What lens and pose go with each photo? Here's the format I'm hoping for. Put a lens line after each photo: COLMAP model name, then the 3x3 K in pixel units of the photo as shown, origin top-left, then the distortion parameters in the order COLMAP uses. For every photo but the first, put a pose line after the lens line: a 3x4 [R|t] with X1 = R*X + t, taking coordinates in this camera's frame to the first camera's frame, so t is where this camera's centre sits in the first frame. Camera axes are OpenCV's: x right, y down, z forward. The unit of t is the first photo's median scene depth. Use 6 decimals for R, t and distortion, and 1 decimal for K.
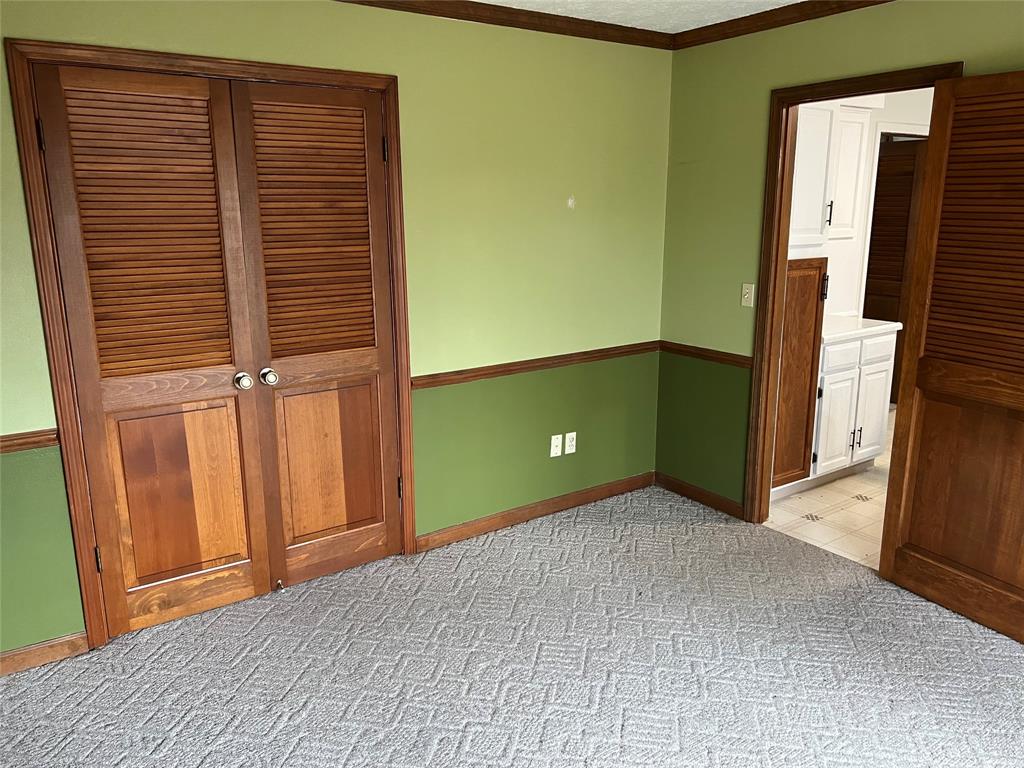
lens RADIAL K [[766.6, 0, 507.7], [0, 766.6, 383.6], [0, 0, 1]] dist [0.074299, -0.099569]
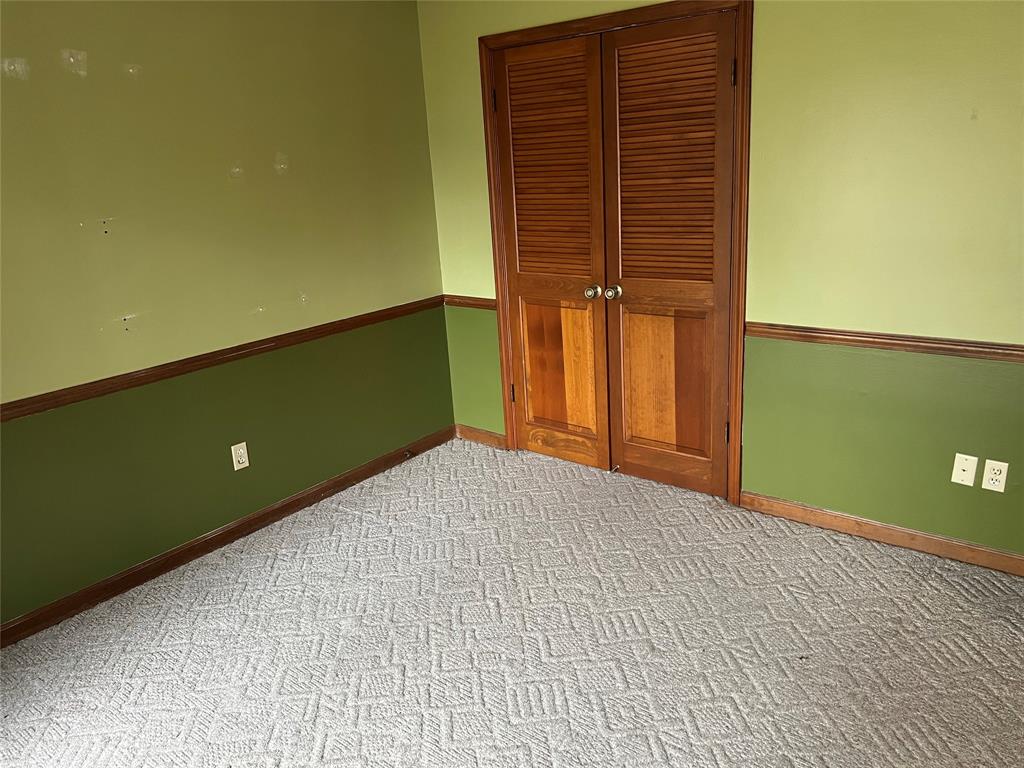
lens RADIAL K [[766.6, 0, 507.7], [0, 766.6, 383.6], [0, 0, 1]] dist [0.074299, -0.099569]
pose [[0.274417, 0.272320, -0.922246, 0.710368], [-0.155570, 0.959002, 0.236883, -0.118501], [0.948943, 0.078469, 0.305532, 0.469232]]
